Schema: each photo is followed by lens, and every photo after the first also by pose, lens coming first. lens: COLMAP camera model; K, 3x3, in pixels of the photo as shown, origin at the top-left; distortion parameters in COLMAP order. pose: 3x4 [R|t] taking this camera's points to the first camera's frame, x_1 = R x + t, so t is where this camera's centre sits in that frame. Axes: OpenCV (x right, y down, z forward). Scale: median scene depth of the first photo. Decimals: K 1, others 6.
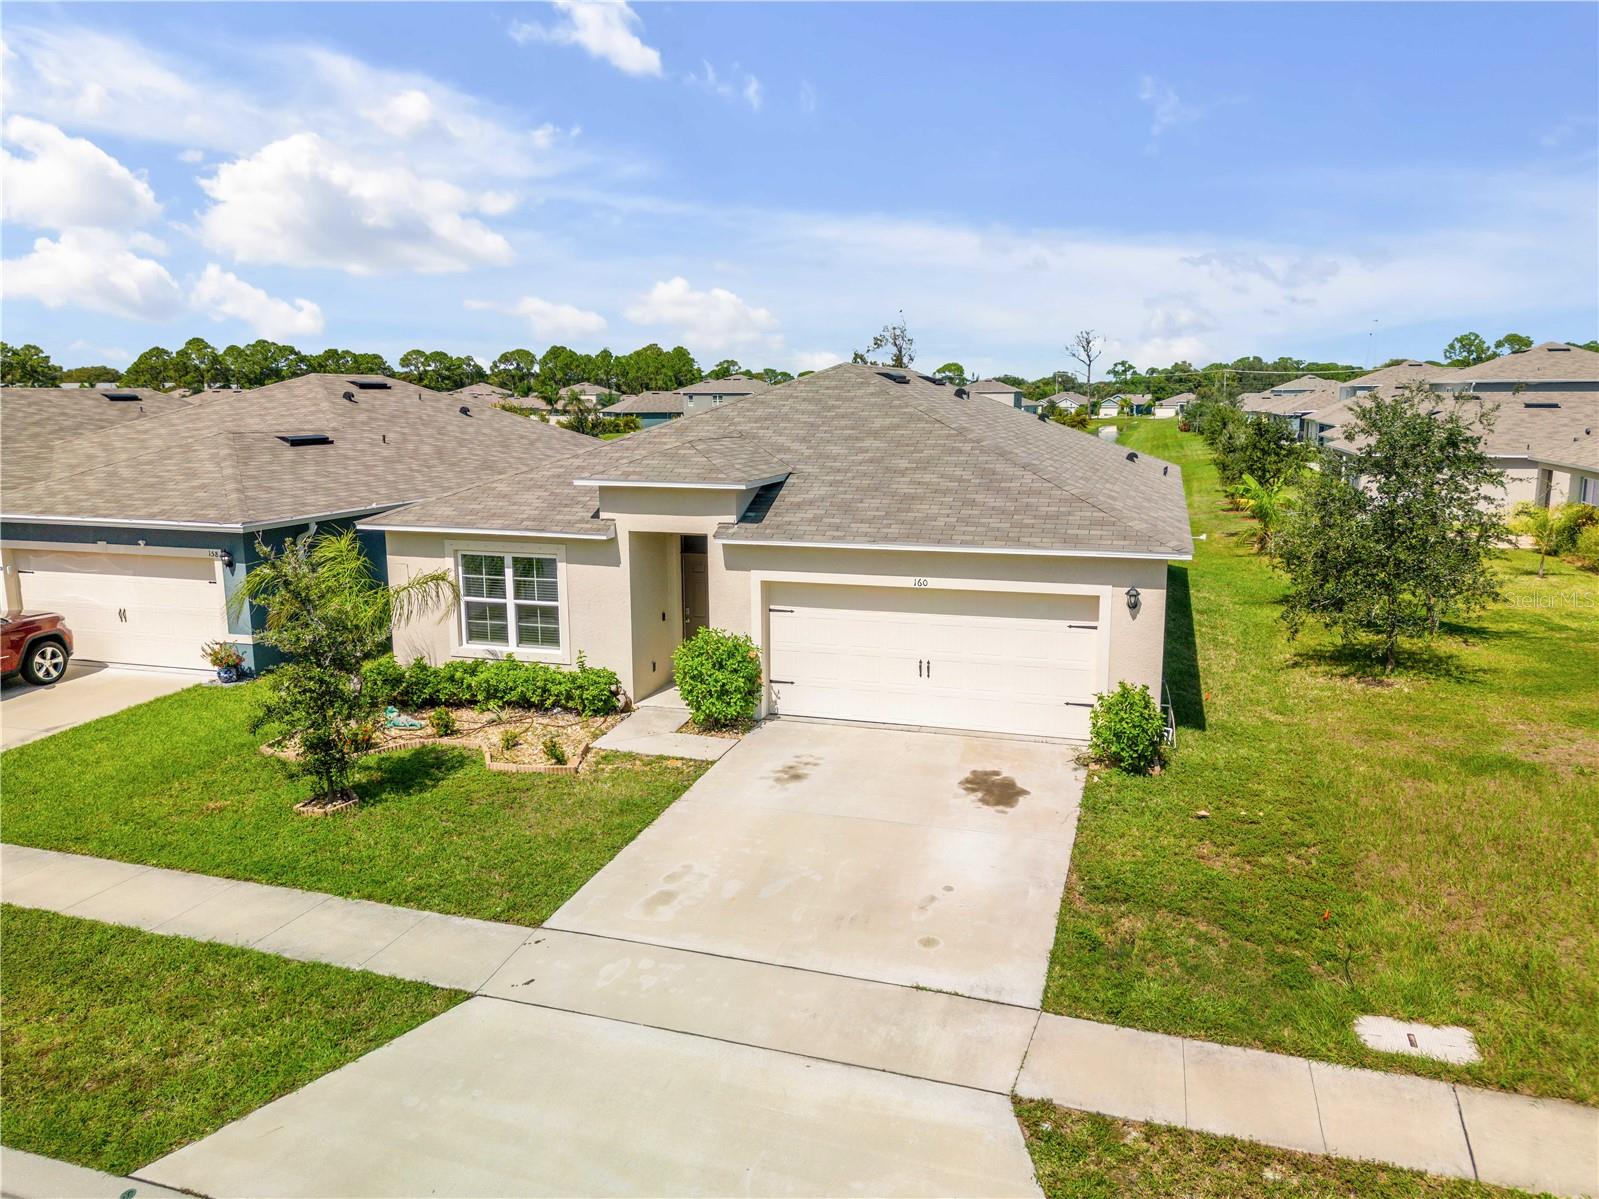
lens RADIAL K [[1152.2, 0, 803.5], [0, 1152.2, 602.9], [0, 0, 1]] dist [0.072034, -0.071544]
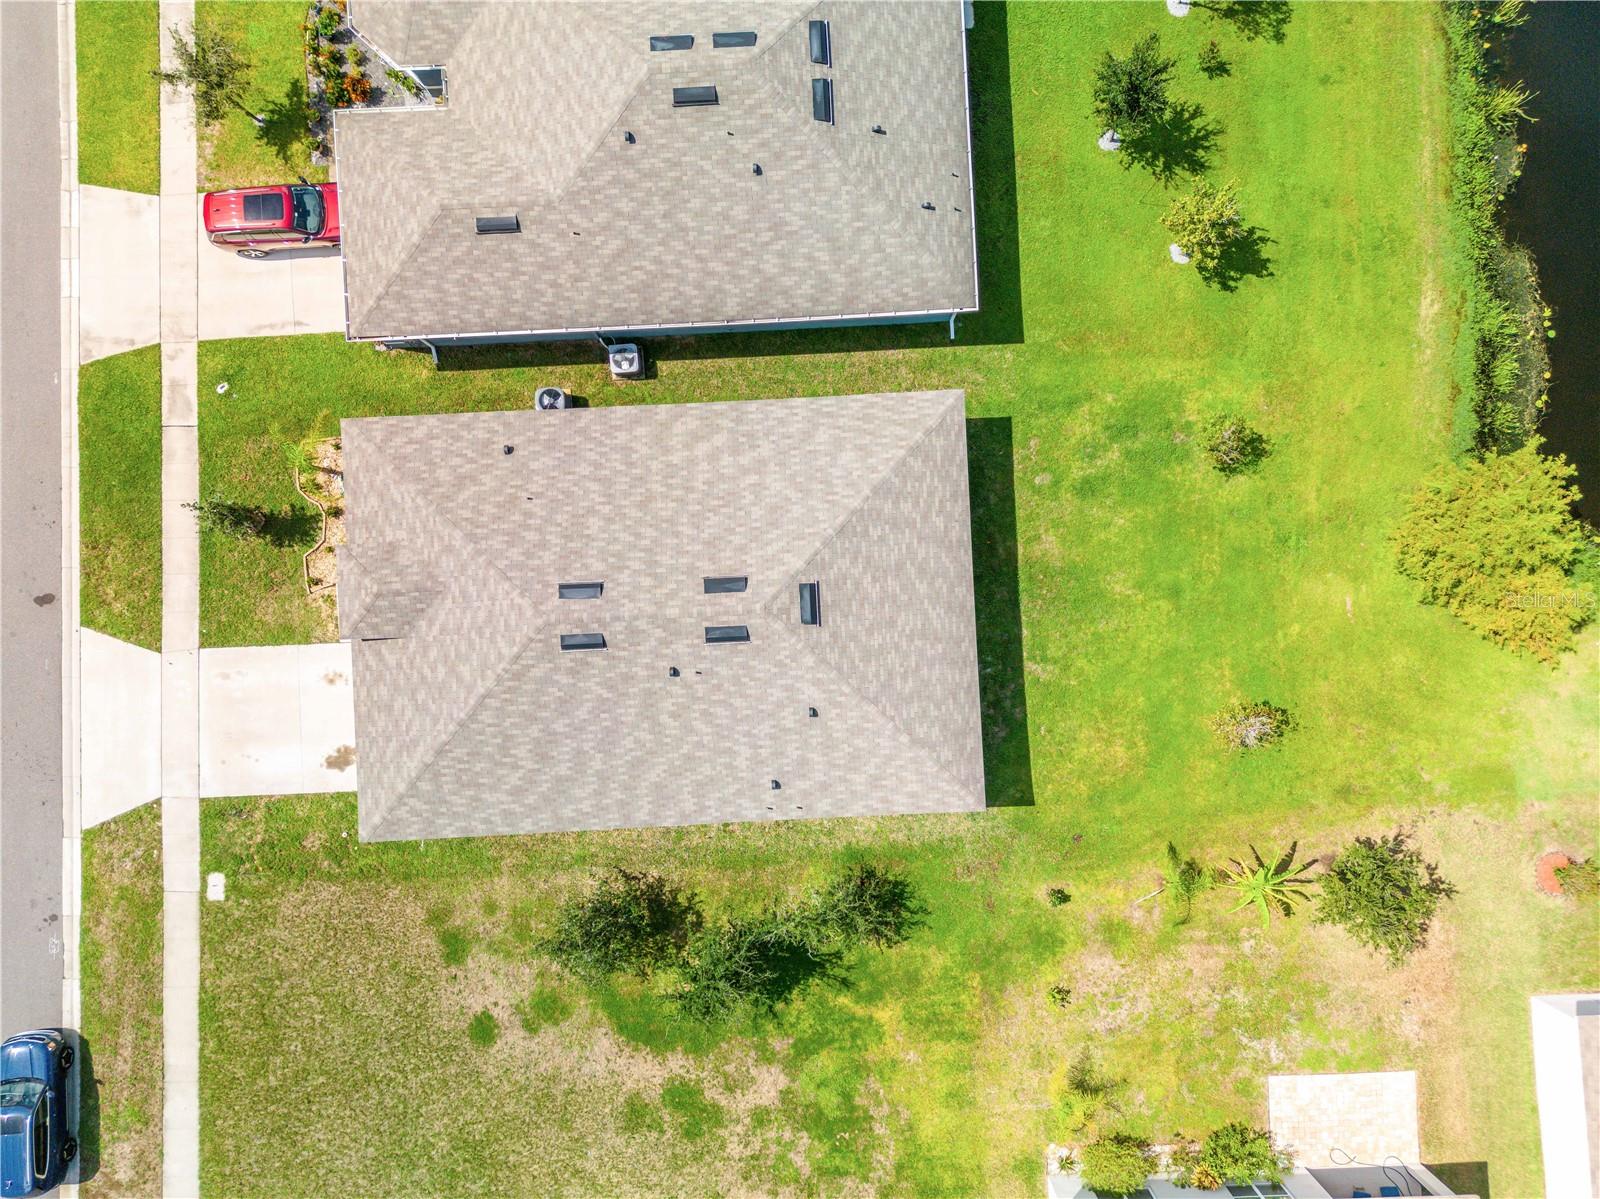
lens RADIAL K [[1140.7, 0, 802.9], [0, 1140.7, 601.8], [0, 0, 1]] dist [0.078100, -0.085201]
pose [[0.341486, 0.939748, -0.016187, 0.194114], [-0.155272, 0.073392, 0.985142, -2.182555], [0.926972, -0.333898, 0.170979, 1.388592]]
